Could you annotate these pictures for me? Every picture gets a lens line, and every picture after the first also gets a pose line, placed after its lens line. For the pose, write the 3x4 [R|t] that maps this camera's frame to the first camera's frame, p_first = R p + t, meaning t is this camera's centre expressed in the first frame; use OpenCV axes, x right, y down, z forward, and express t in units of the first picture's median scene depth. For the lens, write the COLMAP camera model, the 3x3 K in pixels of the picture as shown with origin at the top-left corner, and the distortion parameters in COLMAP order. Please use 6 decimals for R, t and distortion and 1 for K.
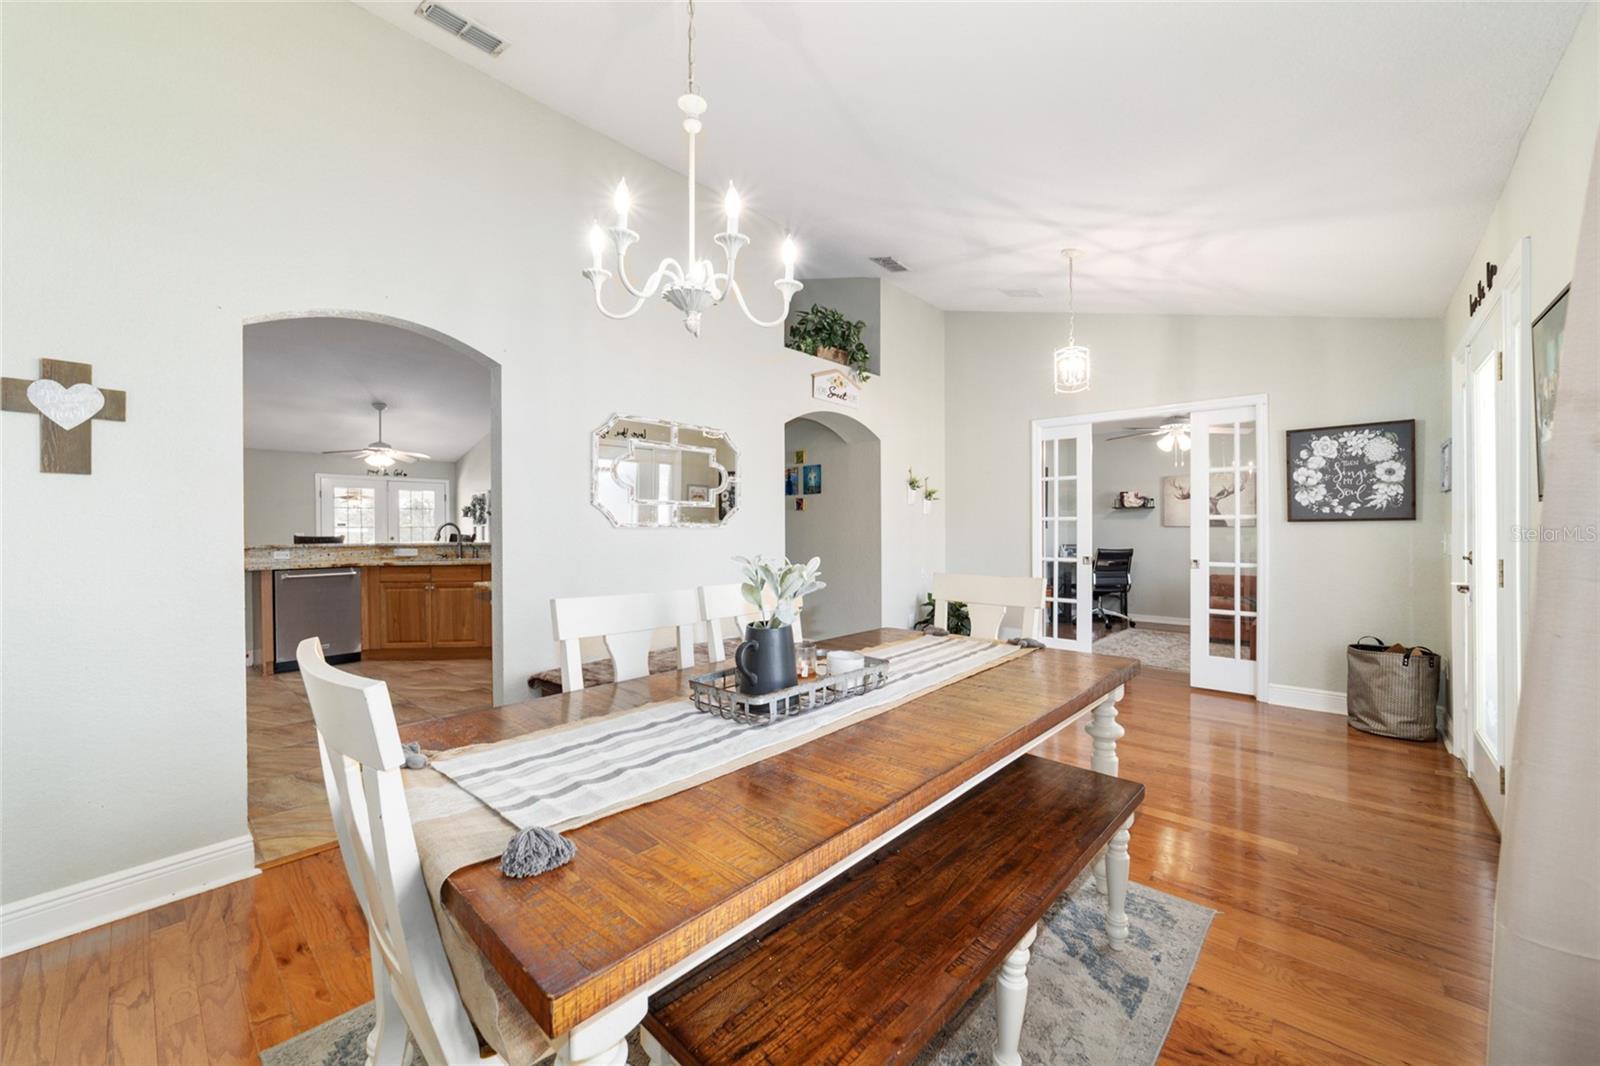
lens RADIAL K [[617.2, 0, 798.1], [0, 617.2, 529.2], [0, 0, 1]] dist [-0.014079, 0.006167]
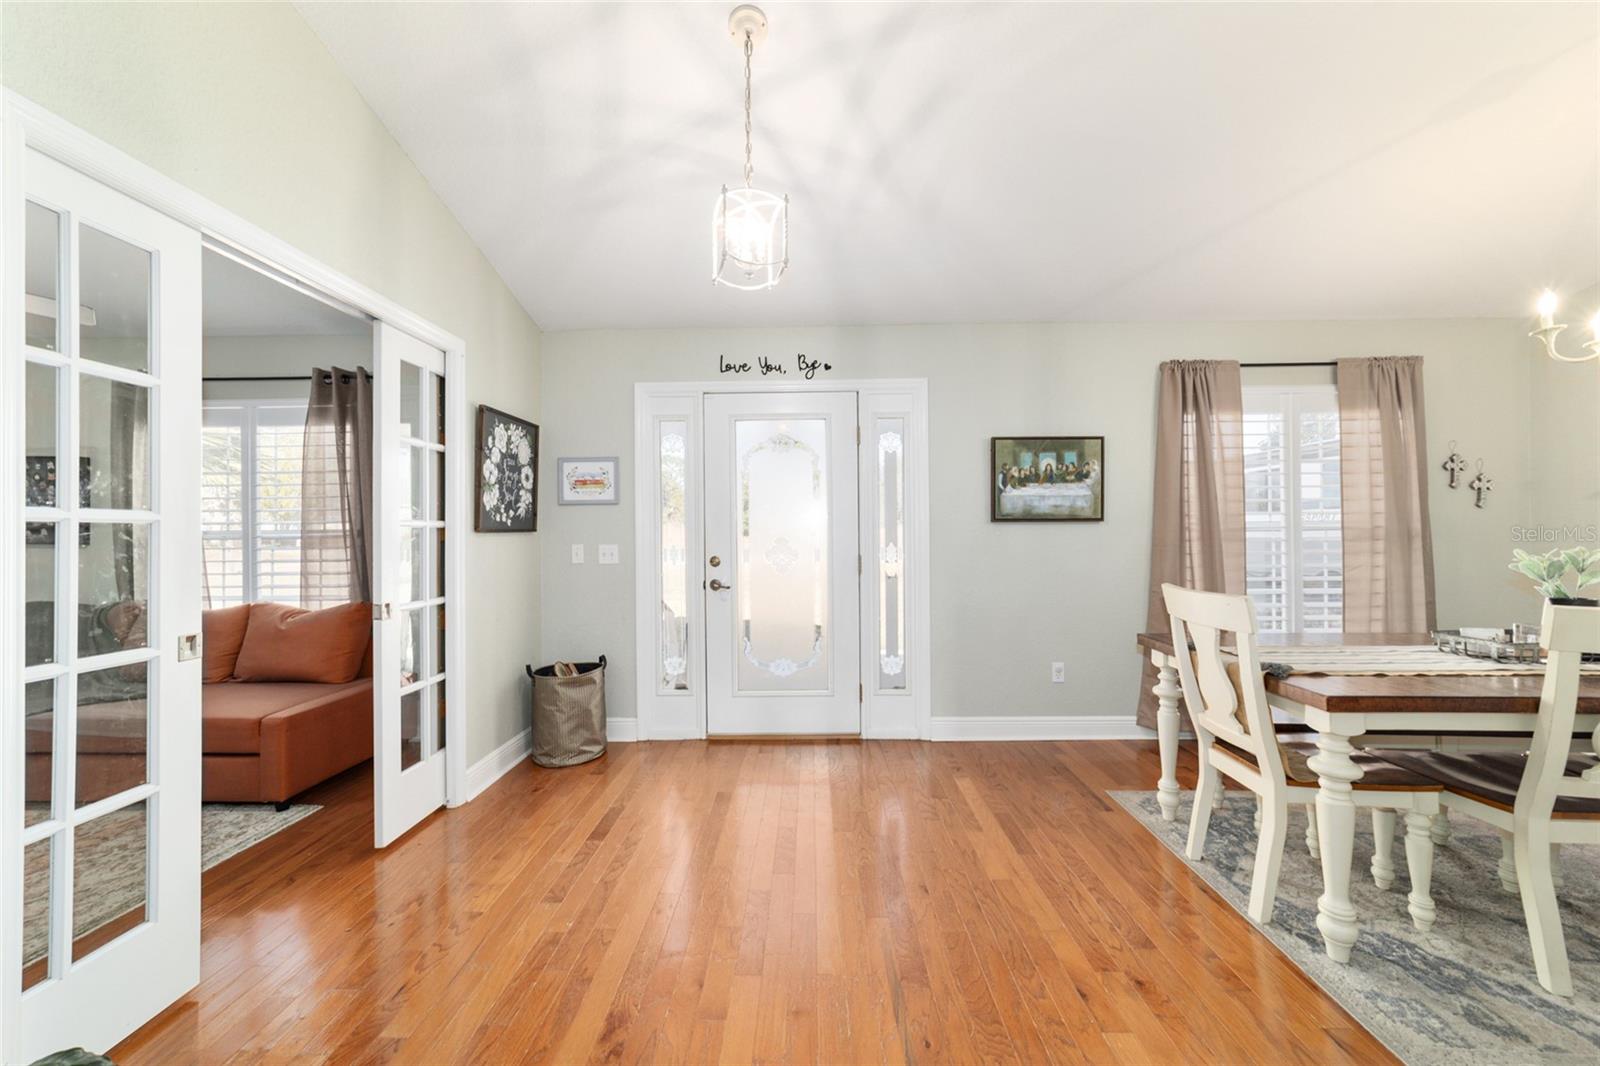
lens RADIAL K [[617.2, 0, 798.1], [0, 617.2, 529.2], [0, 0, 1]] dist [-0.014079, 0.006167]
pose [[-0.653603, 0.012999, 0.756726, 0.016028], [0.013201, 0.999896, -0.005775, -0.006444], [-0.756722, 0.006215, -0.653707, 1.155669]]
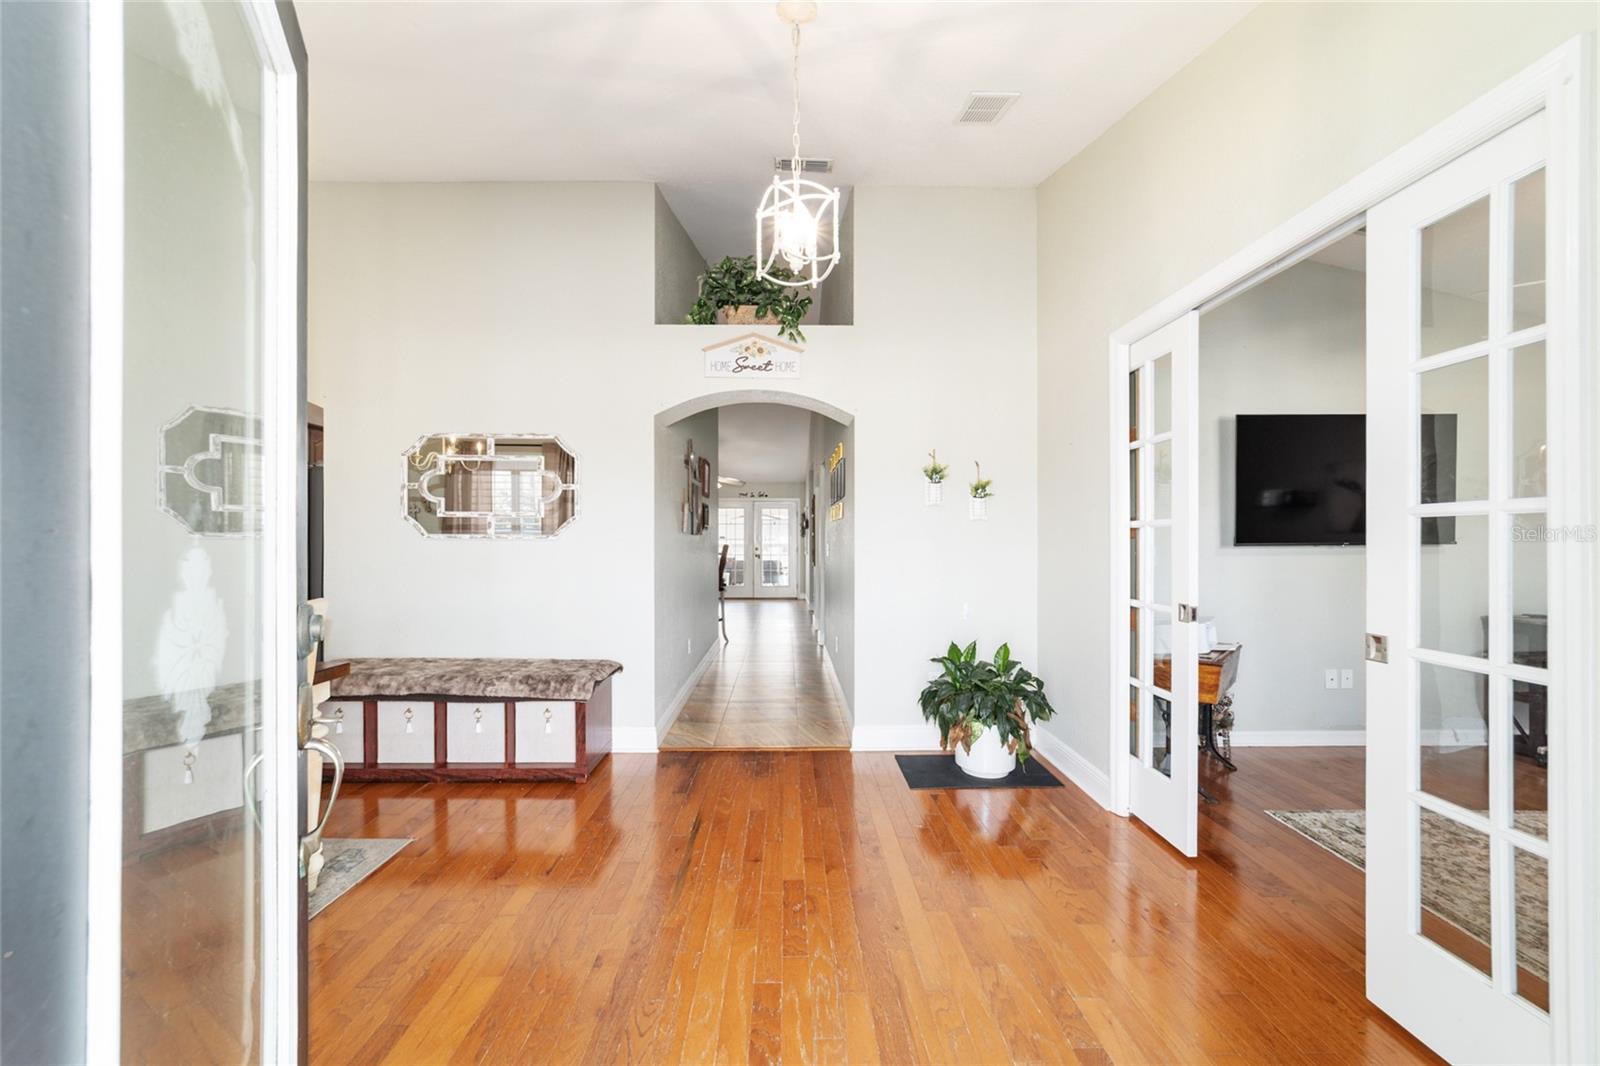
lens RADIAL K [[618.1, 0, 795.8], [0, 618.1, 535.4], [0, 0, 1]] dist [-0.014883, 0.000216]
pose [[0.679826, -0.003121, -0.733367, 0.724323], [-0.004976, 0.999948, -0.008869, -0.001639], [0.733357, 0.009679, 0.679775, 0.569673]]
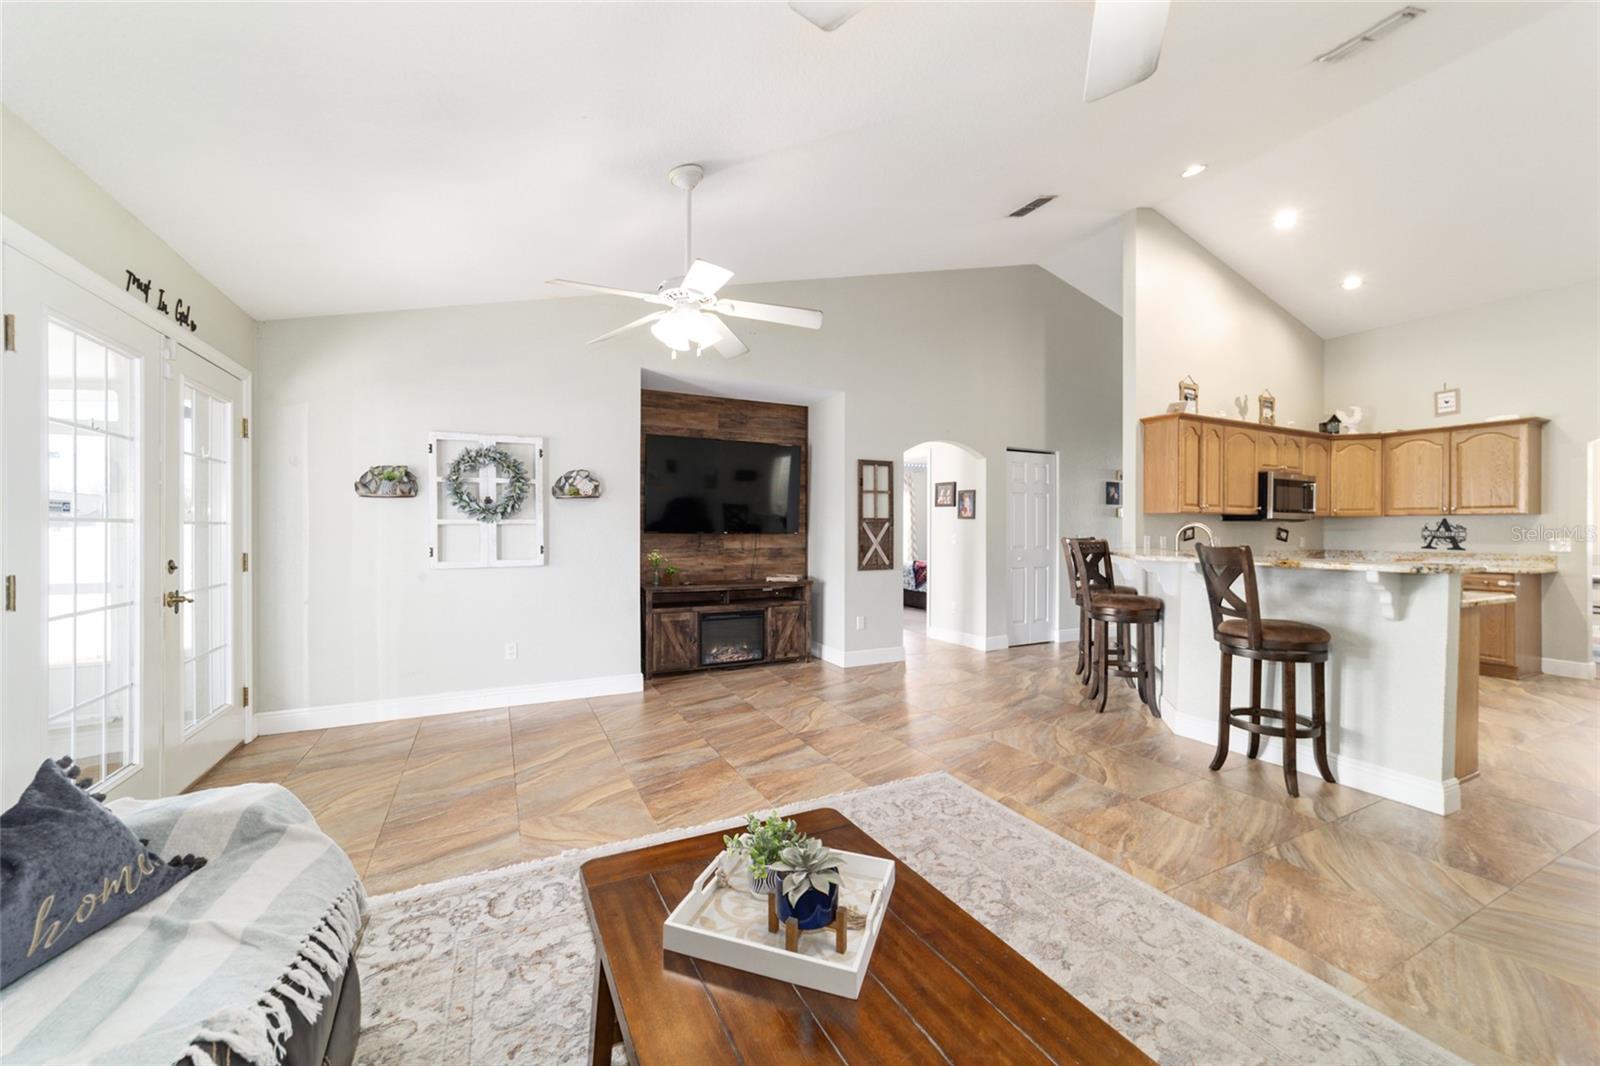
lens RADIAL K [[612.6, 0, 798.1], [0, 612.6, 529.7], [0, 0, 1]] dist [-0.019175, 0.009140]
pose [[0.366169, 0.006460, 0.930526, -2.011057], [-0.001613, 0.999979, -0.006308, 0.003136], [-0.930547, 0.000809, 0.366171, 1.684027]]
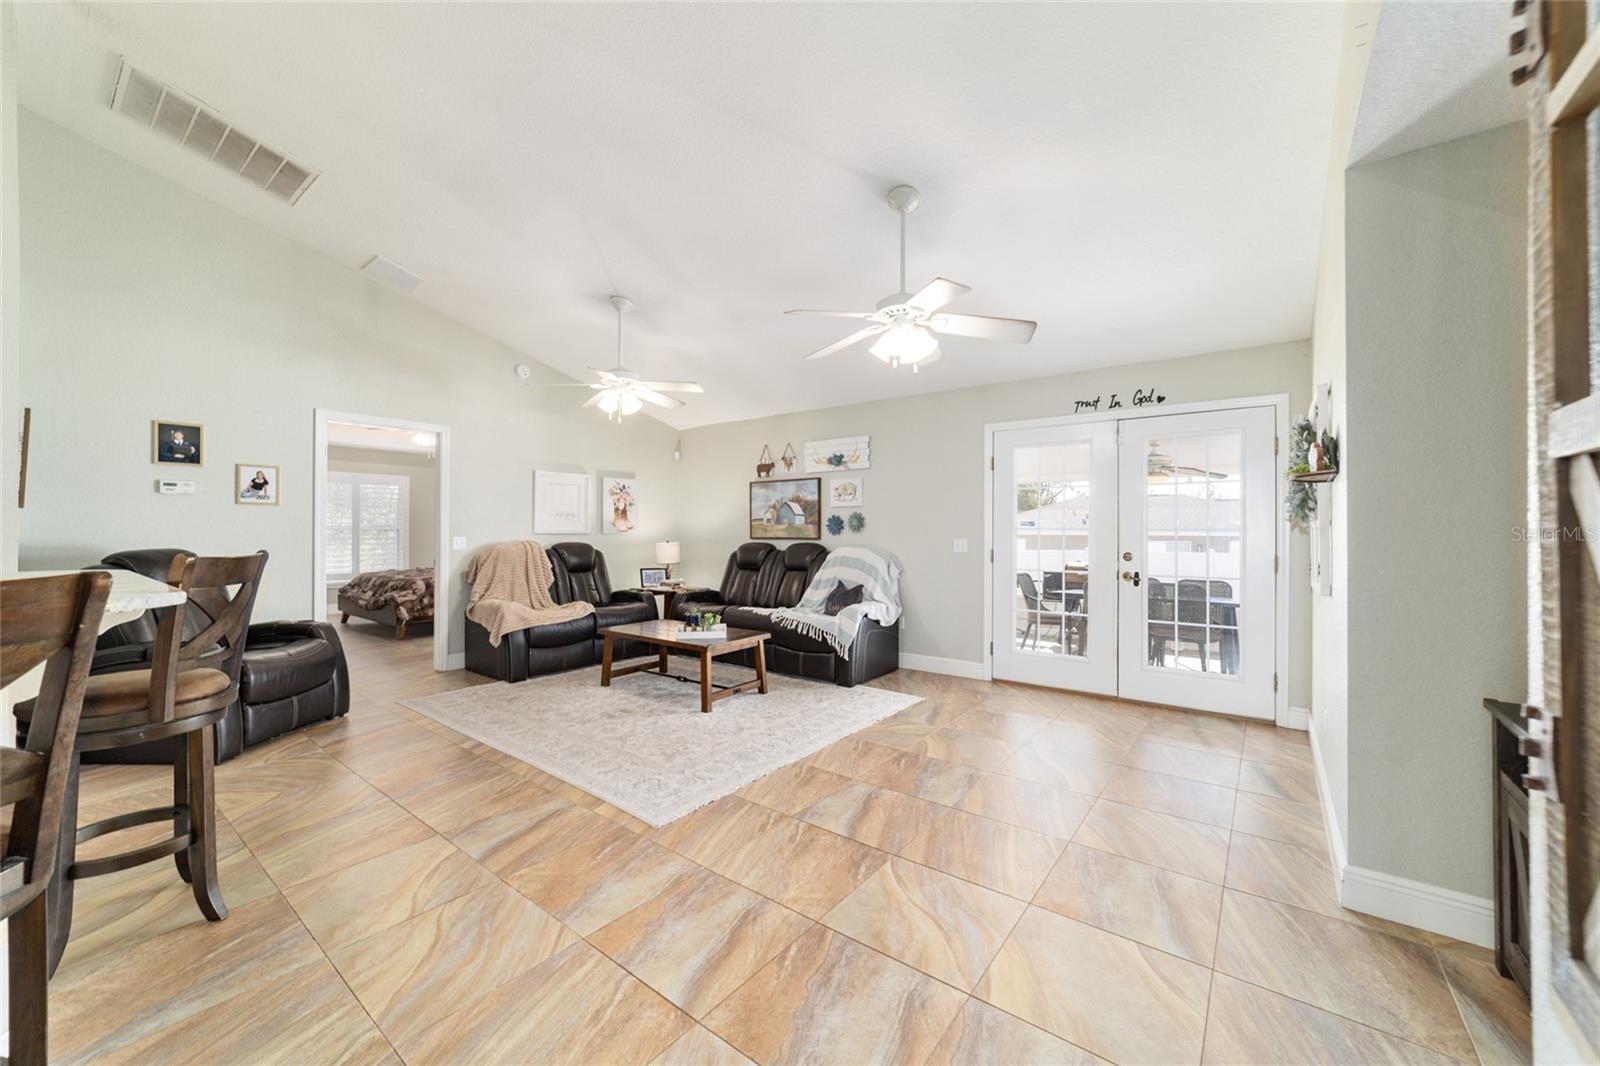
lens RADIAL K [[612.6, 0, 798.1], [0, 612.6, 529.7], [0, 0, 1]] dist [-0.019175, 0.009140]
pose [[0.070908, 0.003805, -0.997476, -0.665842], [-0.007831, 0.999964, 0.003258, -0.006783], [0.997452, 0.007580, 0.070935, 1.882077]]
